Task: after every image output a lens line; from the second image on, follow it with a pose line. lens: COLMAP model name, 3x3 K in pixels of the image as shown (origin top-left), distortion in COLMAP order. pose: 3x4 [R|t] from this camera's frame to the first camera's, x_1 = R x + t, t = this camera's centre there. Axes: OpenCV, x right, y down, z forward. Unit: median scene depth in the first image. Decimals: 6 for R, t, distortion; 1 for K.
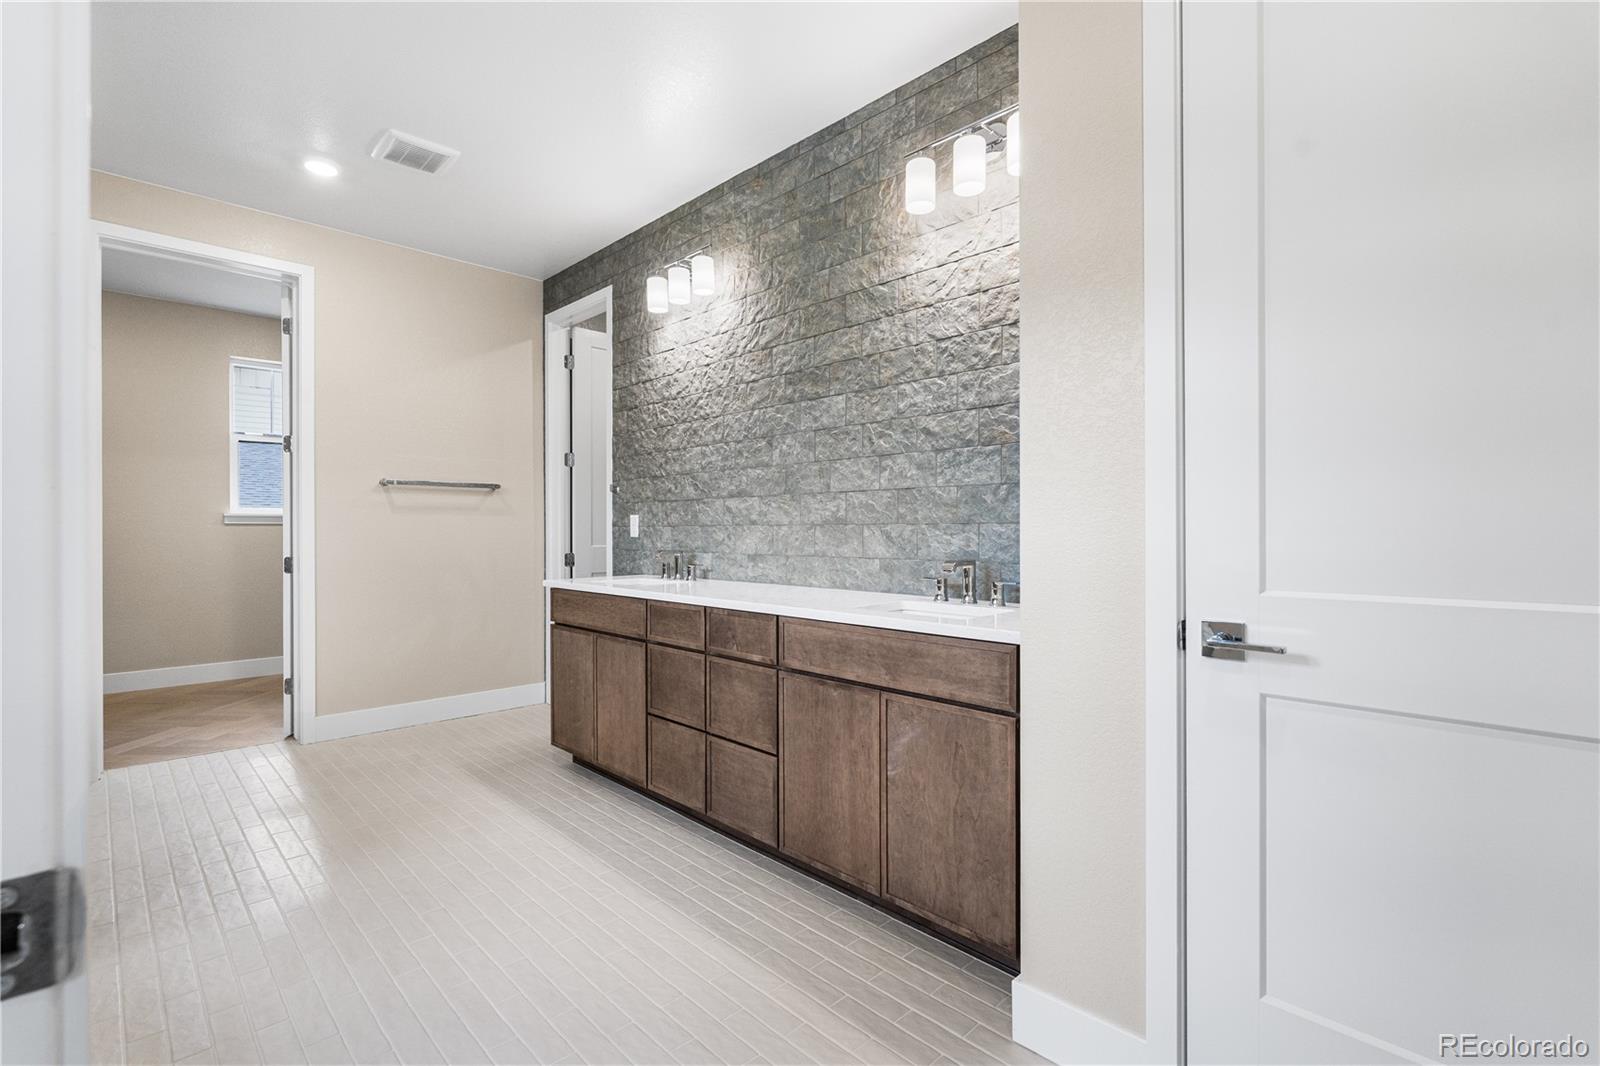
lens RADIAL K [[730.3, 0, 796.6], [0, 730.3, 530.6], [0, 0, 1]] dist [-0.003974, 0.000840]
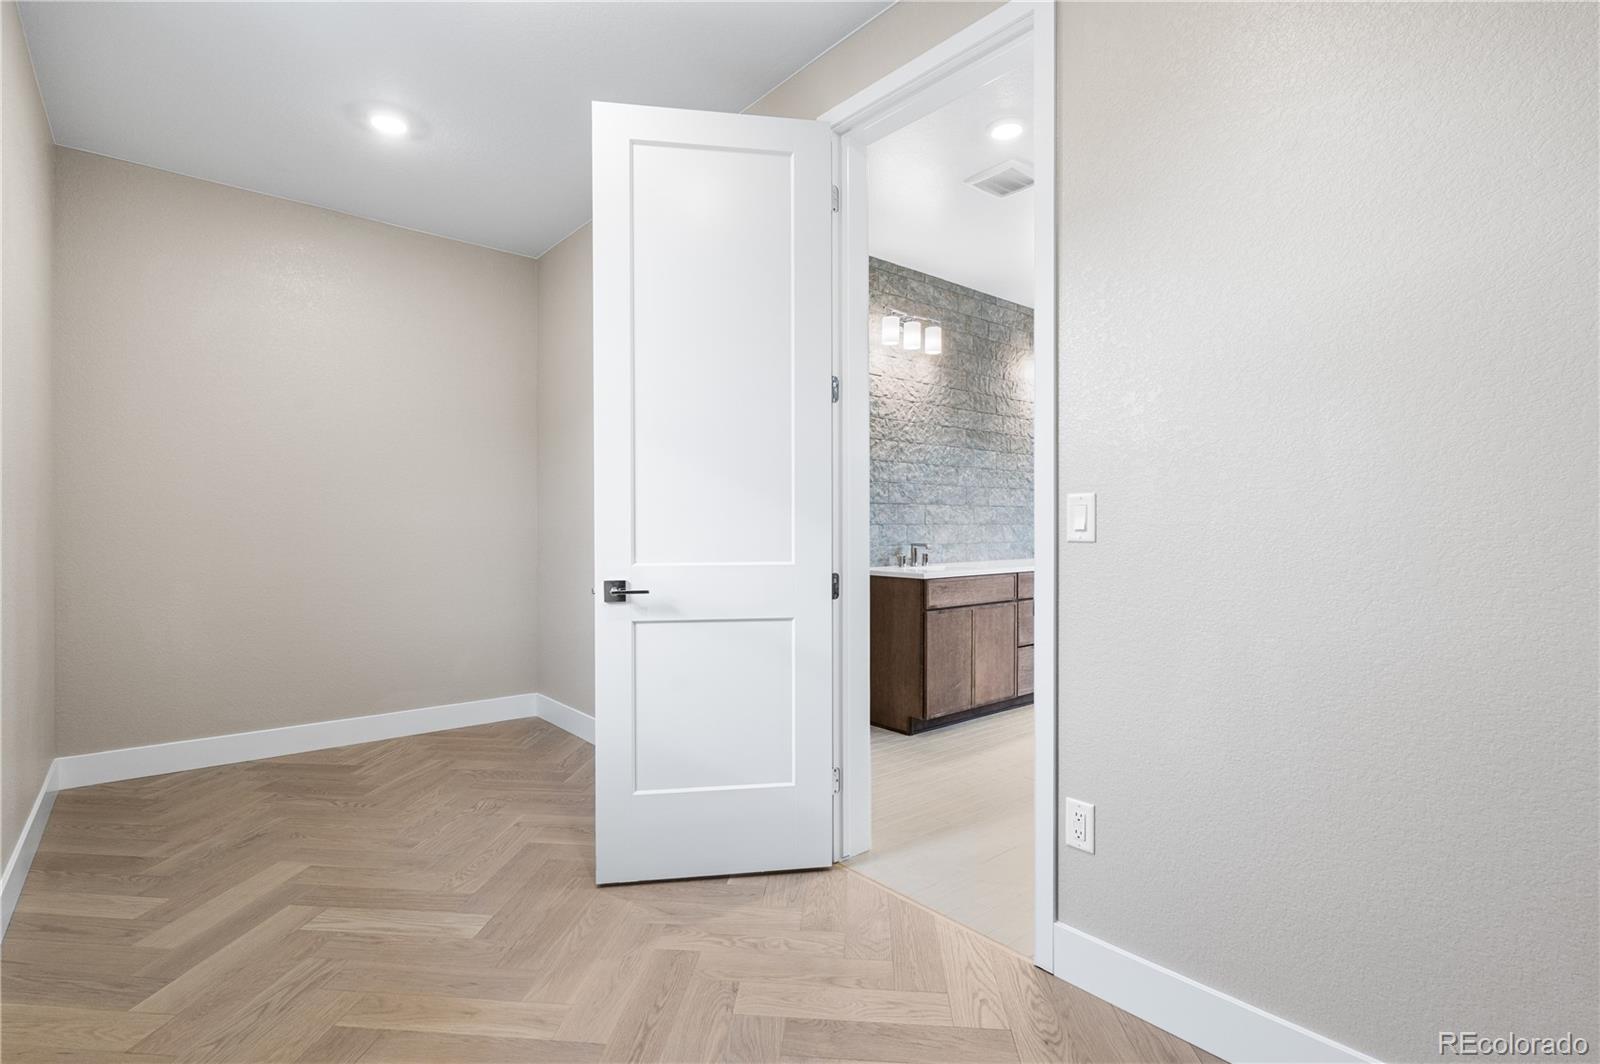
lens RADIAL K [[767.8, 0, 796.8], [0, 767.8, 529.5], [0, 0, 1]] dist [0.002437, -0.001015]
pose [[0.069335, -0.006377, 0.997573, -1.617521], [0.001034, 0.999979, 0.006320, -0.006731], [-0.997593, 0.000593, 0.069340, 1.186237]]
